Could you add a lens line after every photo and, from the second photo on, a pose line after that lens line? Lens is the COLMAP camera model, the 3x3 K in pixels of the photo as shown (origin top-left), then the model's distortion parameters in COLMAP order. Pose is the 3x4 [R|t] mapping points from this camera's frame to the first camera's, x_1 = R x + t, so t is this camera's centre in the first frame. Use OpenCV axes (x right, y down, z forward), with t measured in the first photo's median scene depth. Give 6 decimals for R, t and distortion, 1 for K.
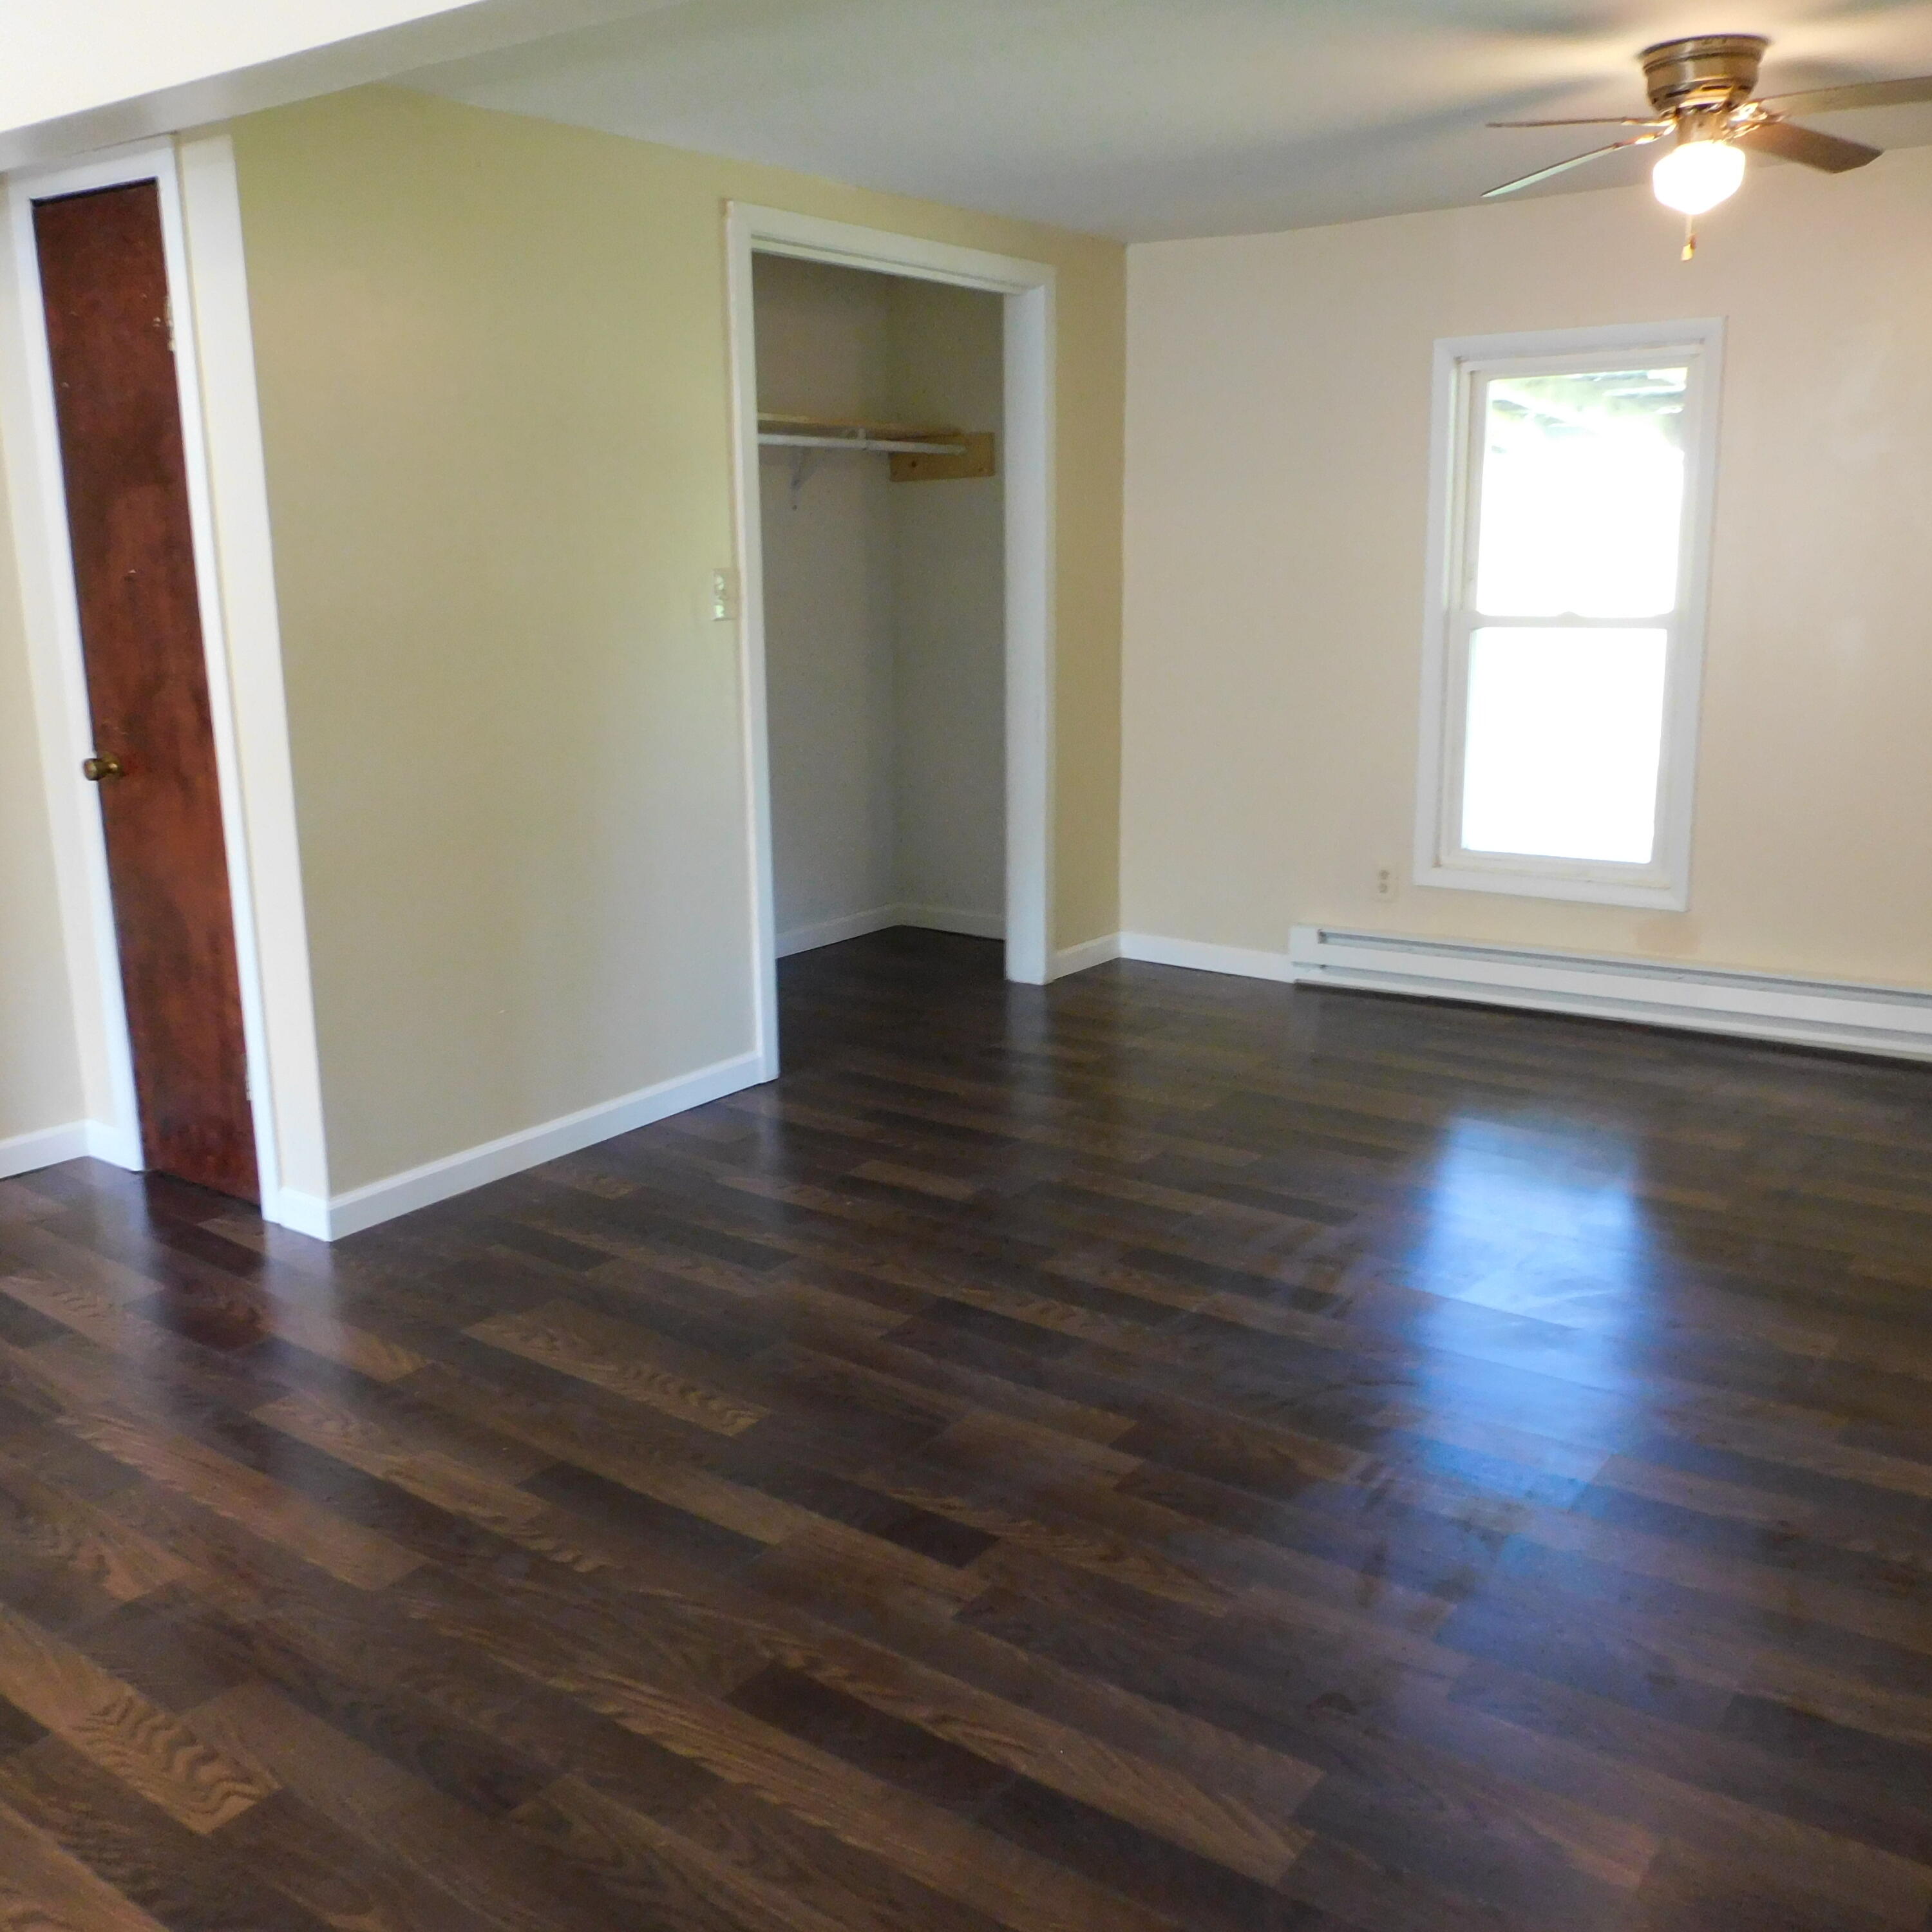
lens RADIAL K [[1834.7, 0, 966.0], [0, 1834.7, 966.0], [0, 0, 1]] dist [-0.006821, -0.009192]
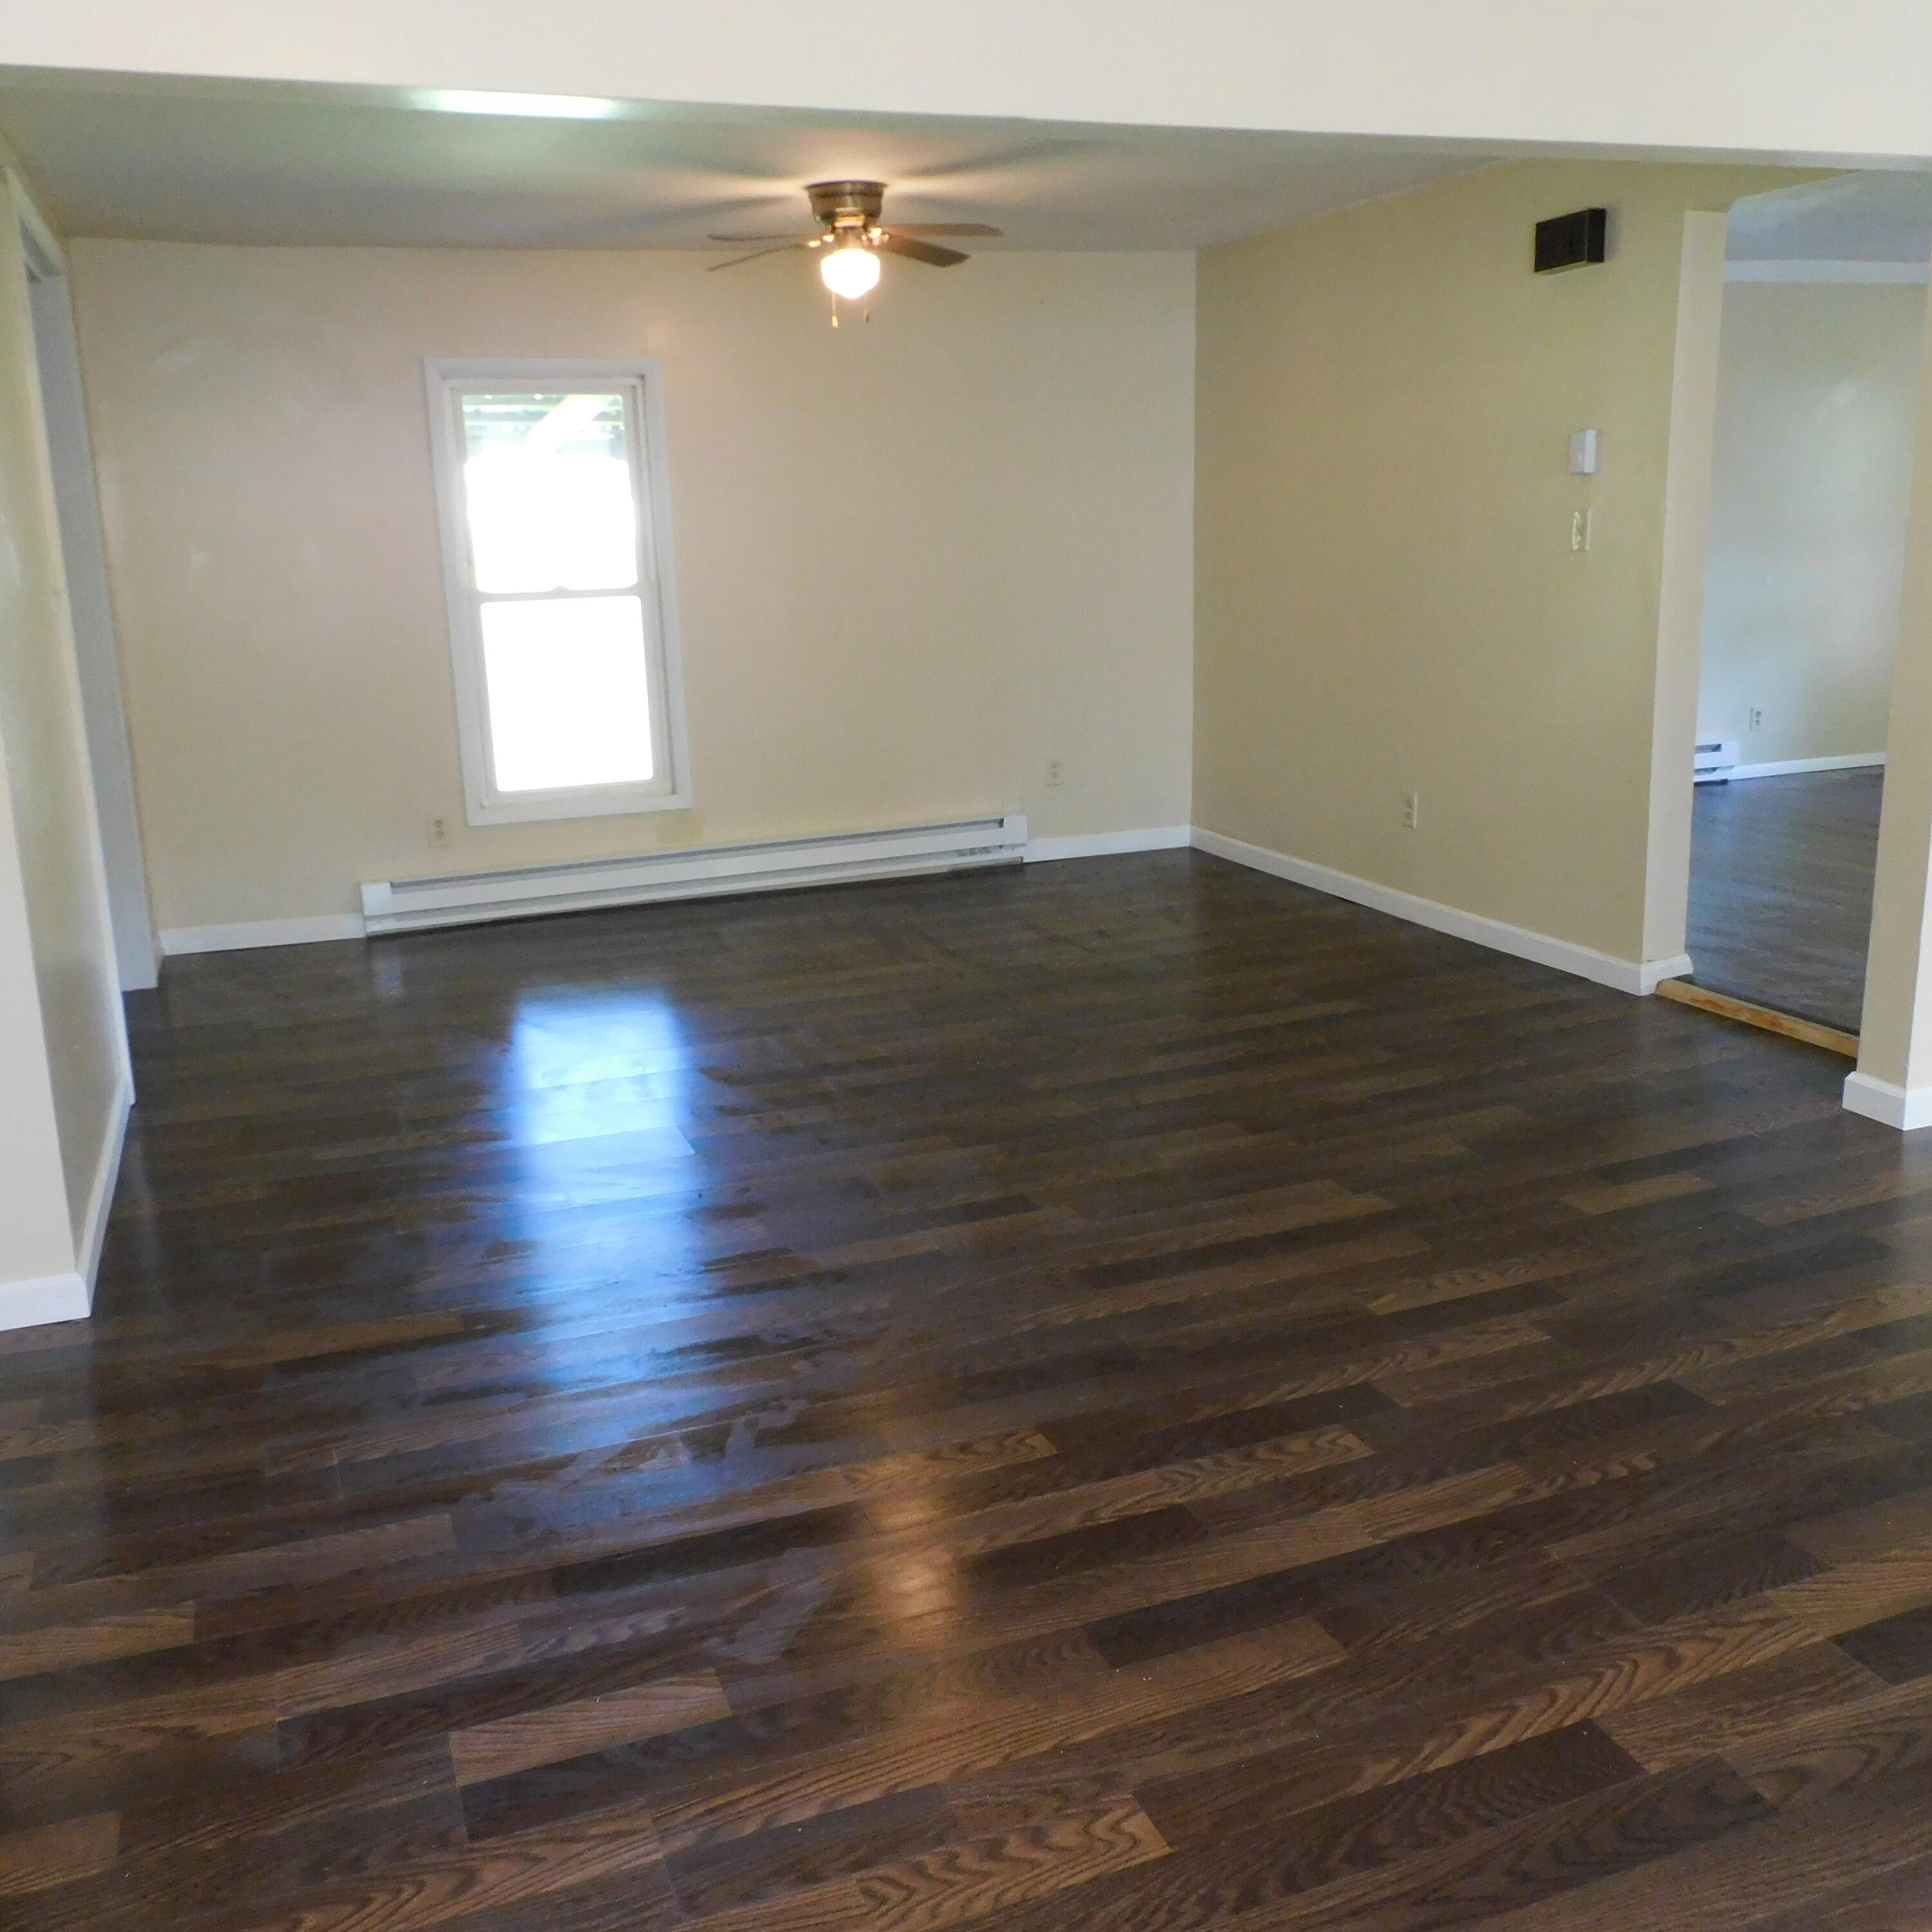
lens RADIAL K [[1845.6, 0, 966.0], [0, 1845.6, 966.0], [0, 0, 1]] dist [-0.009283, 0.018581]
pose [[0.535453, -0.199453, 0.820676, -0.619978], [0.209533, 0.972706, 0.099691, -0.009803], [-0.818160, 0.118579, 0.562631, 0.102377]]
